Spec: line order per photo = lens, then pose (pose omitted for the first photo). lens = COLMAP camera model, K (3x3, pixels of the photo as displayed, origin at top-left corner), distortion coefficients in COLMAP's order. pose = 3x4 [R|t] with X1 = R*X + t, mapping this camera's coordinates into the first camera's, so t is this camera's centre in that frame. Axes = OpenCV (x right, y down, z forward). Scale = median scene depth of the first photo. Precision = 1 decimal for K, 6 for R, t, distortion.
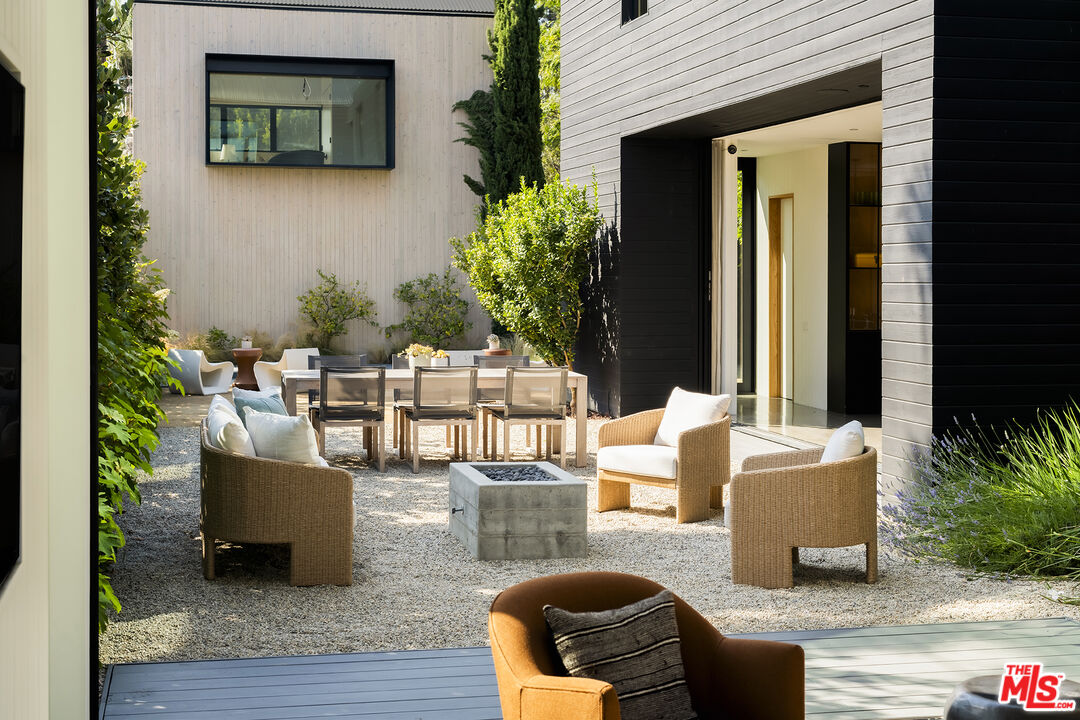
lens RADIAL K [[1630.7, 0, 540.0], [0, 1630.7, 360.0], [0, 0, 1]] dist [-0.028583, -0.042142]
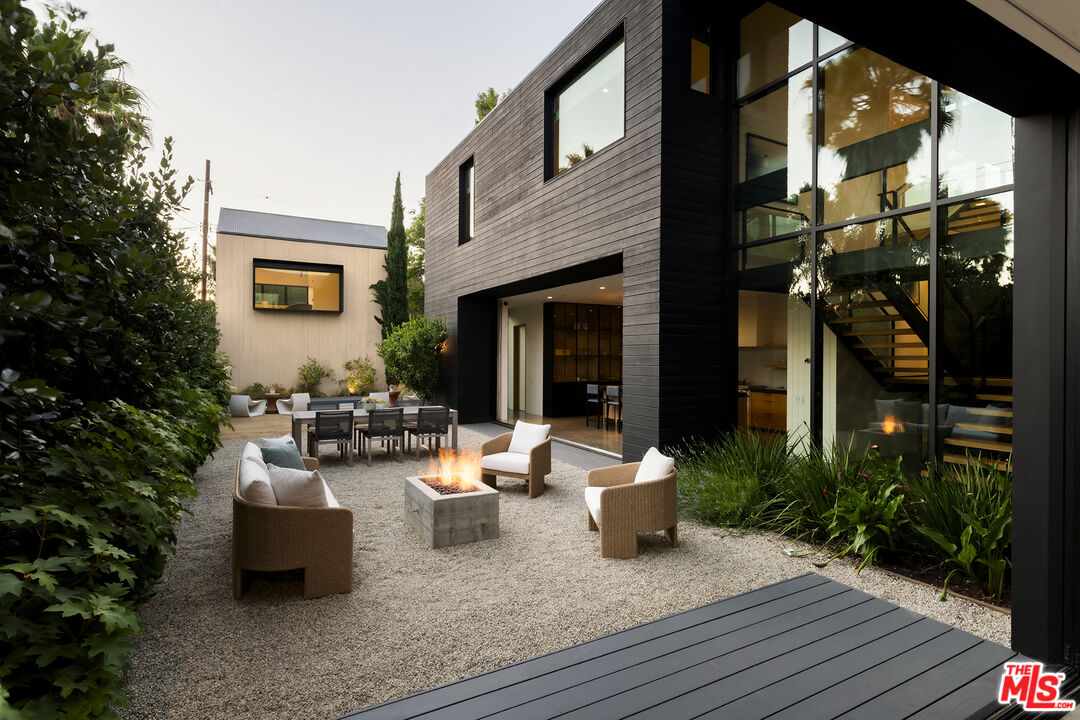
lens RADIAL K [[540.3, 0, 536.6], [0, 540.3, 353.8], [0, 0, 1]] dist [-0.001491, -0.000964]
pose [[0.962306, -0.001816, 0.271963, -0.046678], [0.016586, 0.998508, -0.052019, -0.019180], [-0.271463, 0.054569, 0.960901, 0.265339]]
